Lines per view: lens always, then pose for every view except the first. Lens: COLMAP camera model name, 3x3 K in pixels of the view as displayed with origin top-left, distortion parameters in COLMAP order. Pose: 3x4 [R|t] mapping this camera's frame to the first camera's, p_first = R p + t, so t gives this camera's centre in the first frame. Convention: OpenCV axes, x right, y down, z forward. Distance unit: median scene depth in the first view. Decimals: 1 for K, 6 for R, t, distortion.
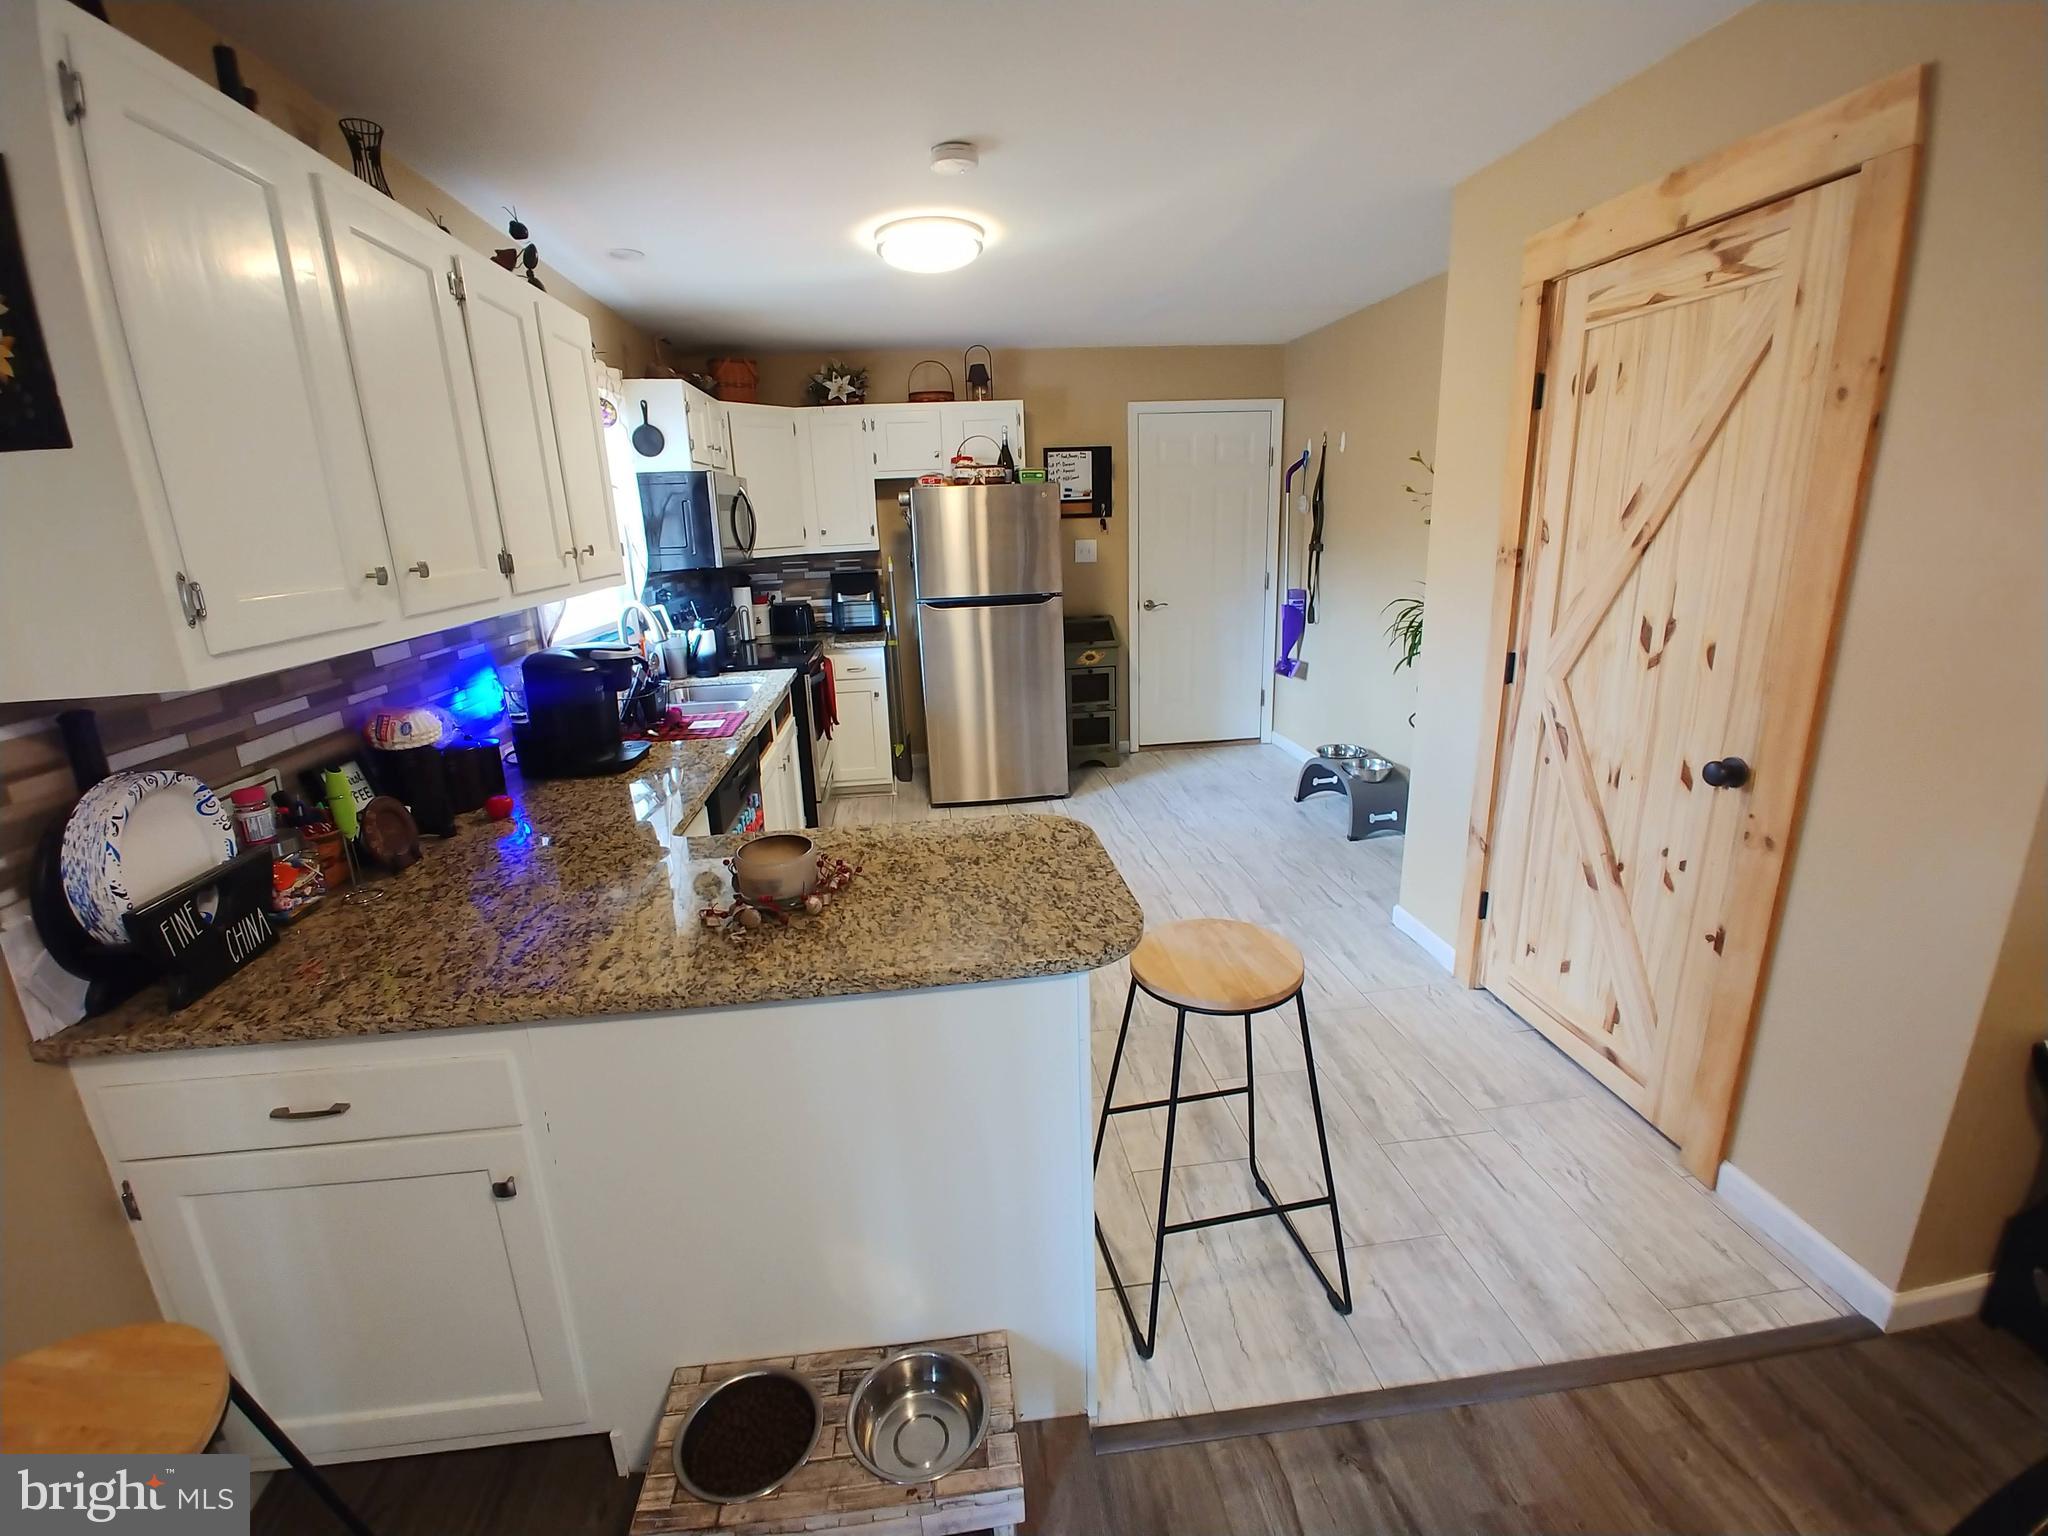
lens RADIAL K [[887.1, 0, 1015.7], [0, 887.1, 763.9], [0, 0, 1]] dist [-0.029378, 0.003994]
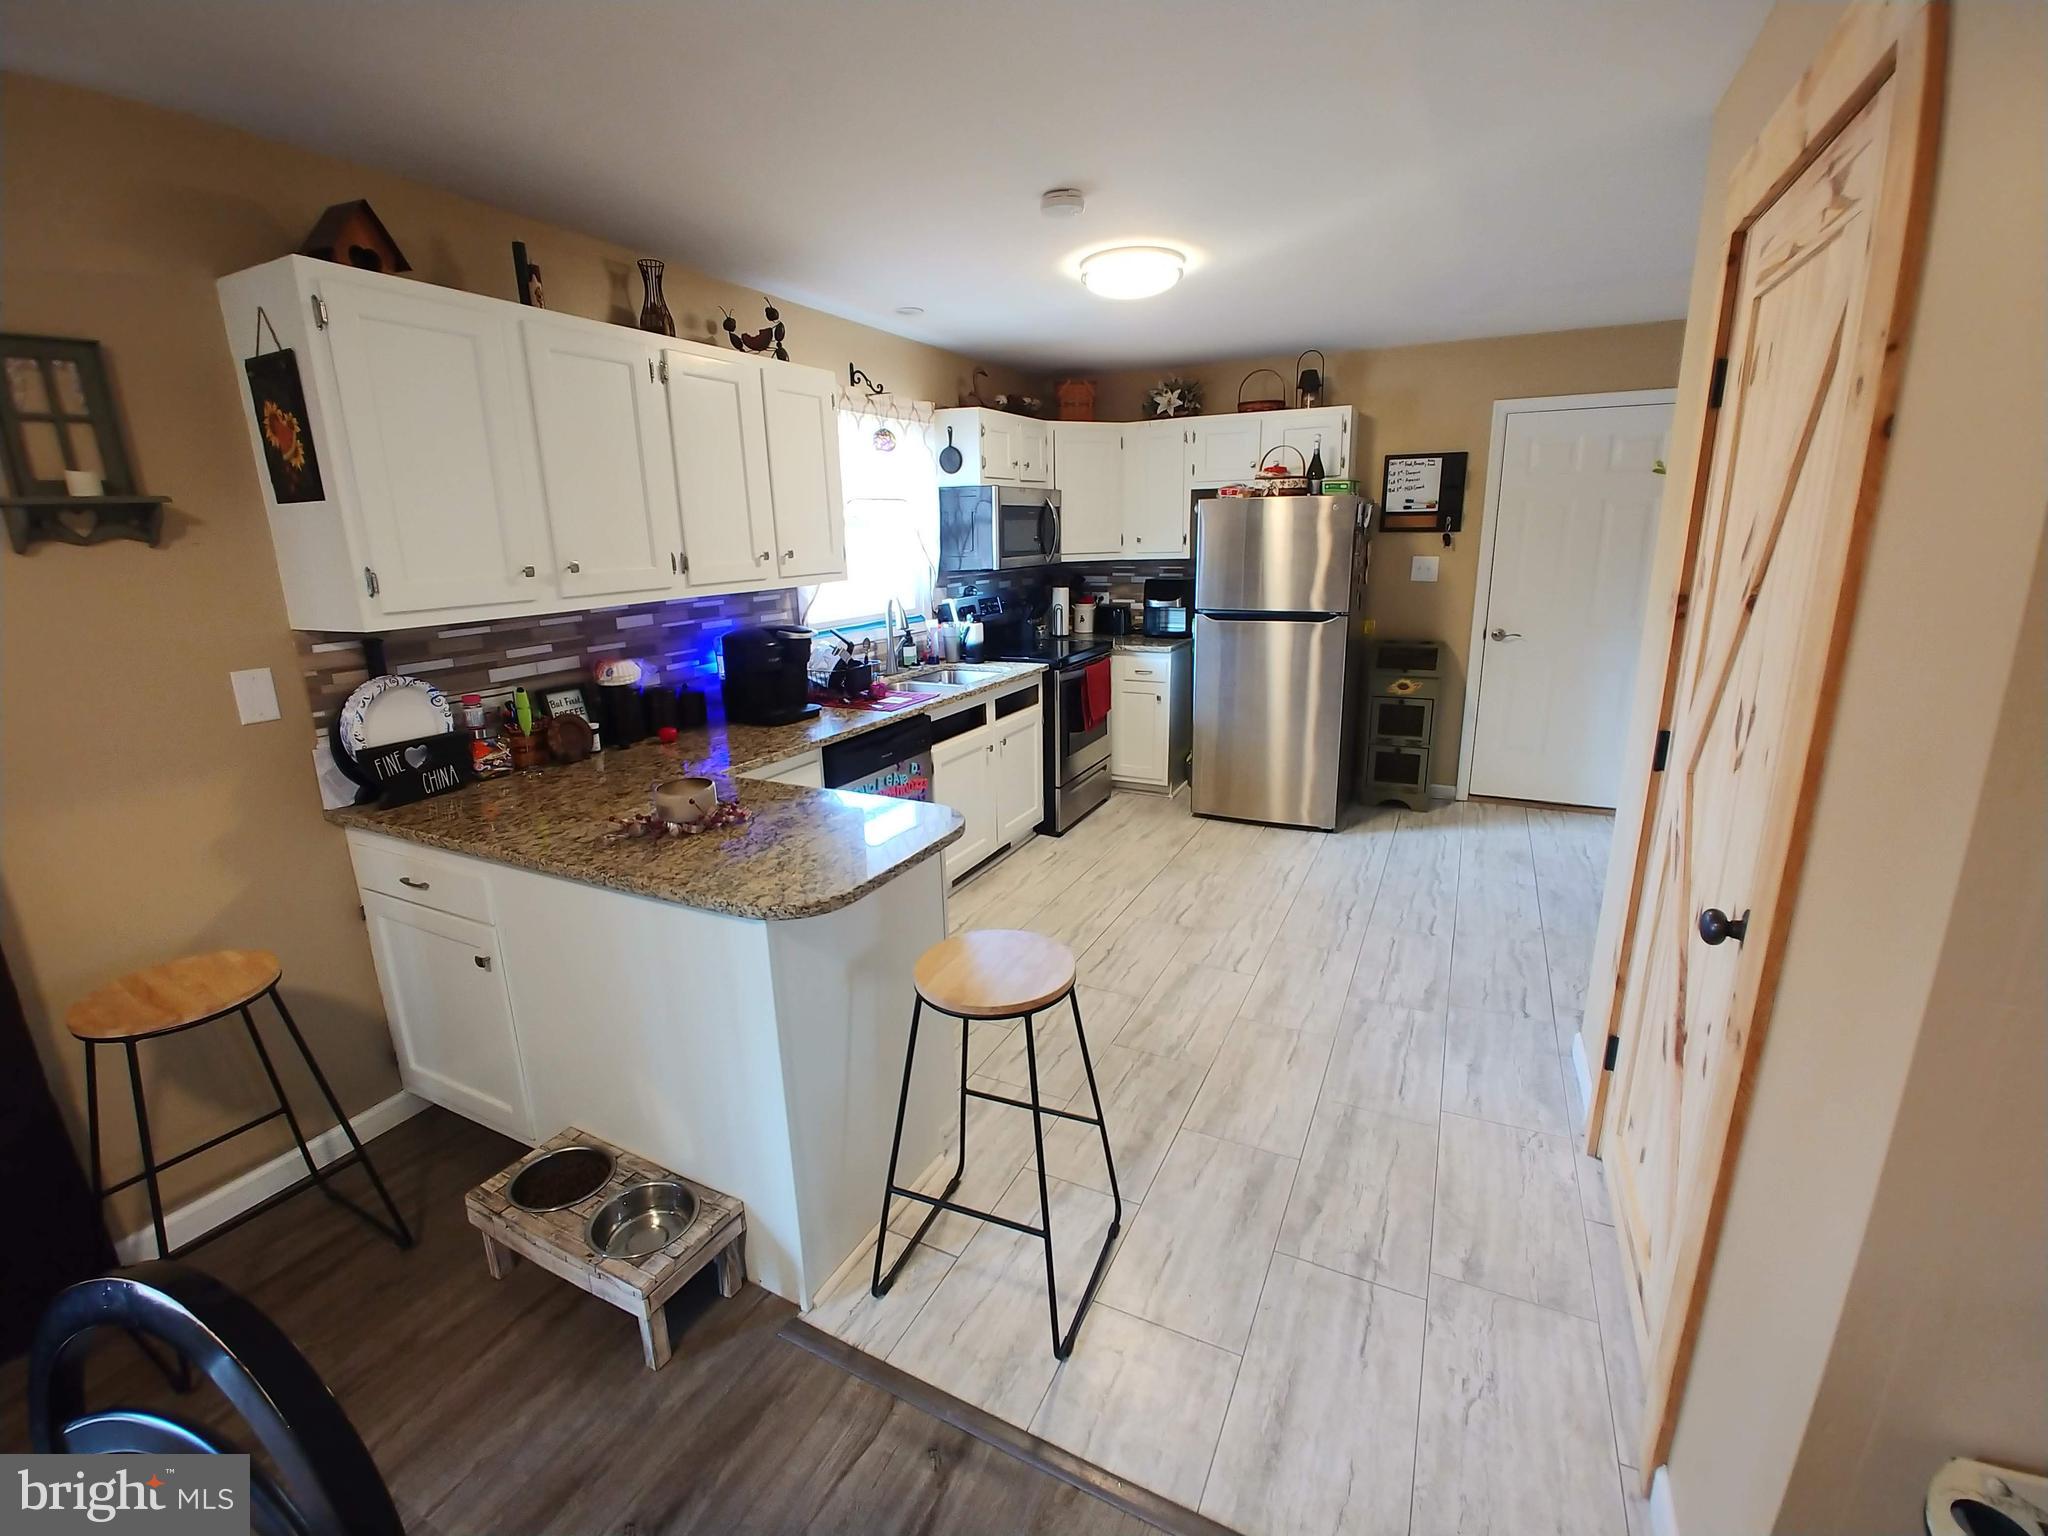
lens RADIAL K [[887.1, 0, 1016.6], [0, 887.1, 765.2], [0, 0, 1]] dist [-0.029378, 0.003994]
pose [[0.836187, 0.158590, -0.525014, 0.531224], [-0.157293, 0.986412, 0.047444, -0.049220], [0.525404, 0.042909, 0.849770, 0.076294]]
